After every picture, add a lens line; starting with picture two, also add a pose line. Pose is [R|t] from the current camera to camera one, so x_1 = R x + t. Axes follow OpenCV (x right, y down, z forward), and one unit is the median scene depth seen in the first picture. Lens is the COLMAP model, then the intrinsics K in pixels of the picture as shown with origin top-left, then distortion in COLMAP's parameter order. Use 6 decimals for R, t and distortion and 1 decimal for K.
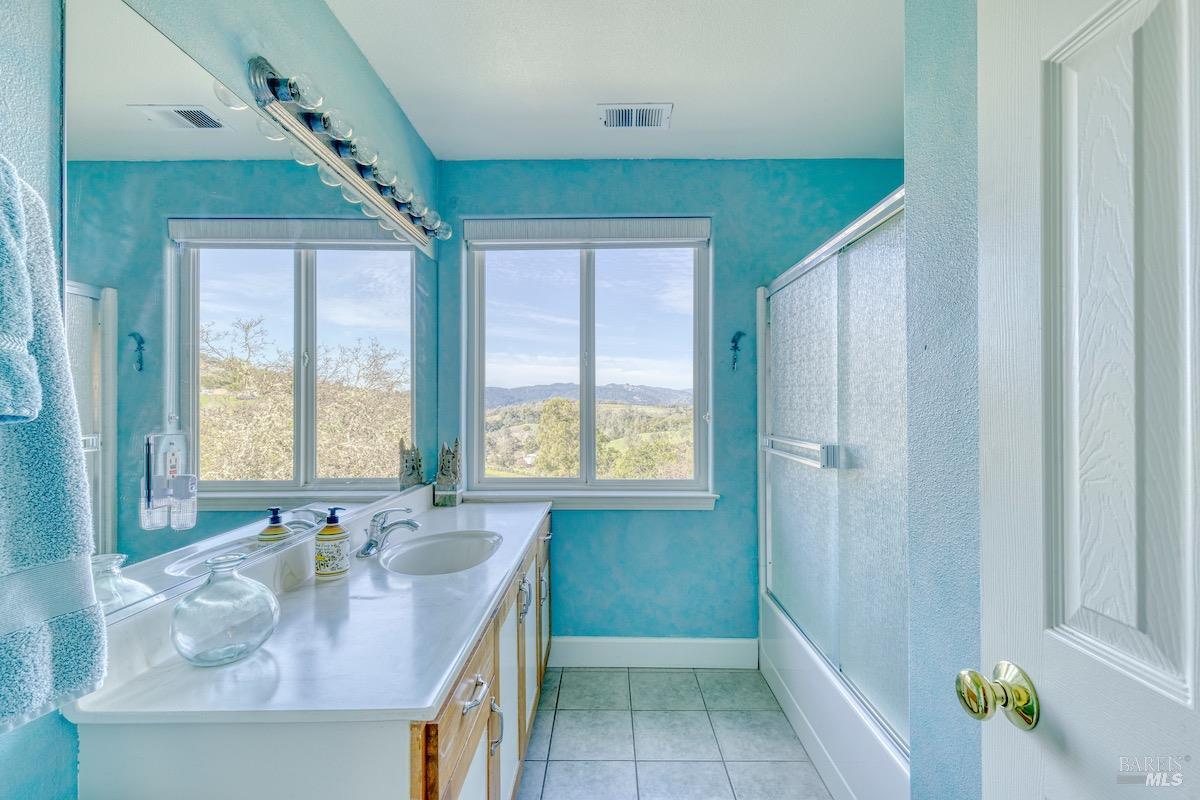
lens RADIAL K [[530.8, 0, 600.0], [0, 530.8, 400.0], [0, 0, 1]] dist [-0.000742, -0.000285]
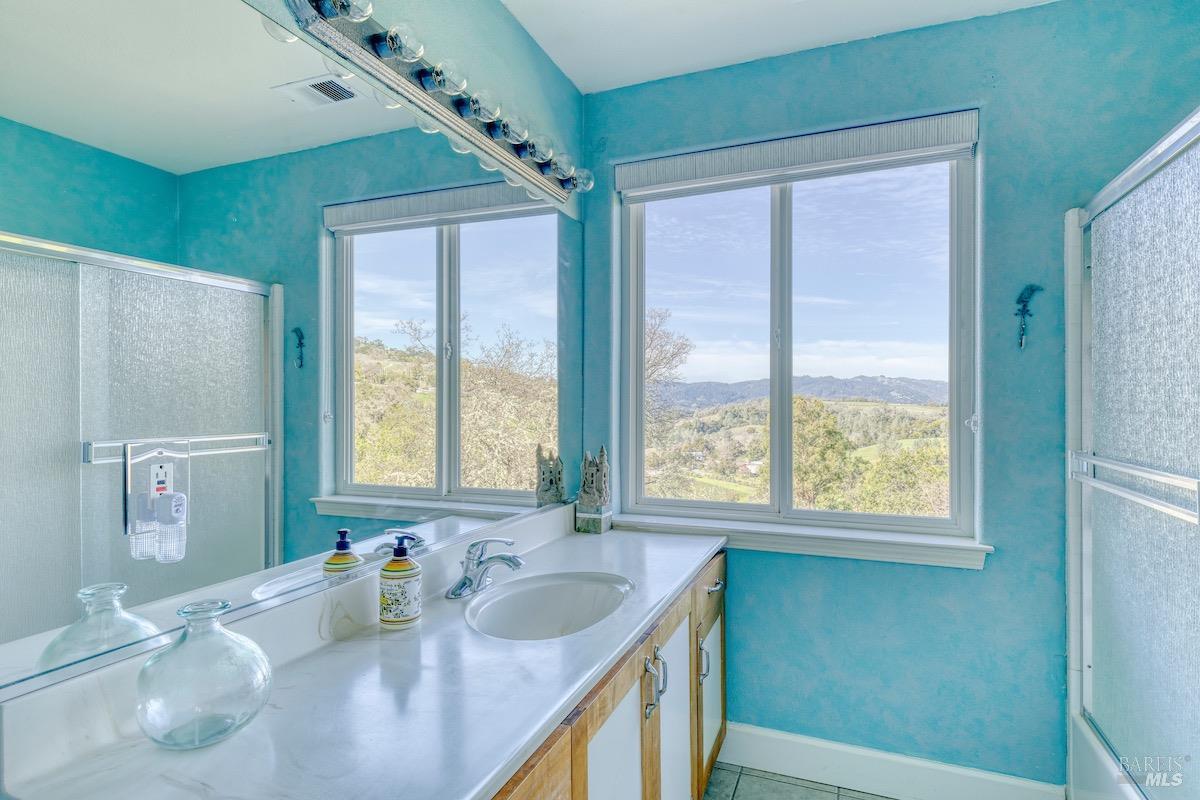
lens RADIAL K [[621.3, 0, 605.7], [0, 621.3, 400.8], [0, 0, 1]] dist [-0.004846, -0.000649]
pose [[0.933384, -0.000098, -0.358879, 0.059231], [0.002414, 0.999979, 0.006005, 0.000092], [0.358871, -0.006471, 0.933365, 0.148339]]
